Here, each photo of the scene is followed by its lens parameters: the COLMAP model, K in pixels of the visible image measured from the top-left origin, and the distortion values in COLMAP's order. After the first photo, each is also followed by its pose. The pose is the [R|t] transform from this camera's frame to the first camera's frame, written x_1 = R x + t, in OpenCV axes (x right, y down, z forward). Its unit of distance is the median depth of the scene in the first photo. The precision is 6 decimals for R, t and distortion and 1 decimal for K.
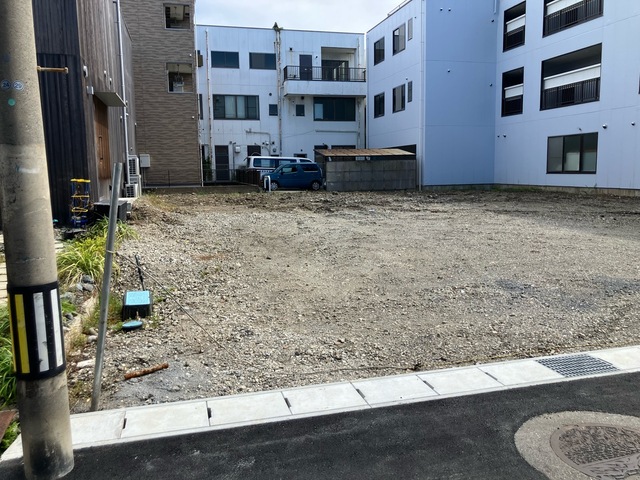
lens RADIAL K [[528.8, 0, 321.7], [0, 528.8, 240.5], [0, 0, 1]] dist [0.013232, 0.009662]
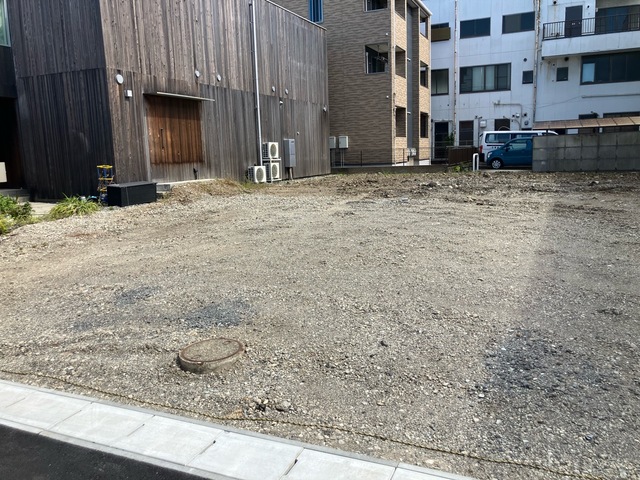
lens RADIAL K [[528.8, 0, 322.3], [0, 528.8, 239.3], [0, 0, 1]] dist [0.013232, 0.009662]
pose [[0.793454, 0.086619, -0.602435, 0.196526], [-0.058675, 0.996097, 0.065941, -0.015127], [0.605795, -0.016973, 0.795440, 0.082286]]
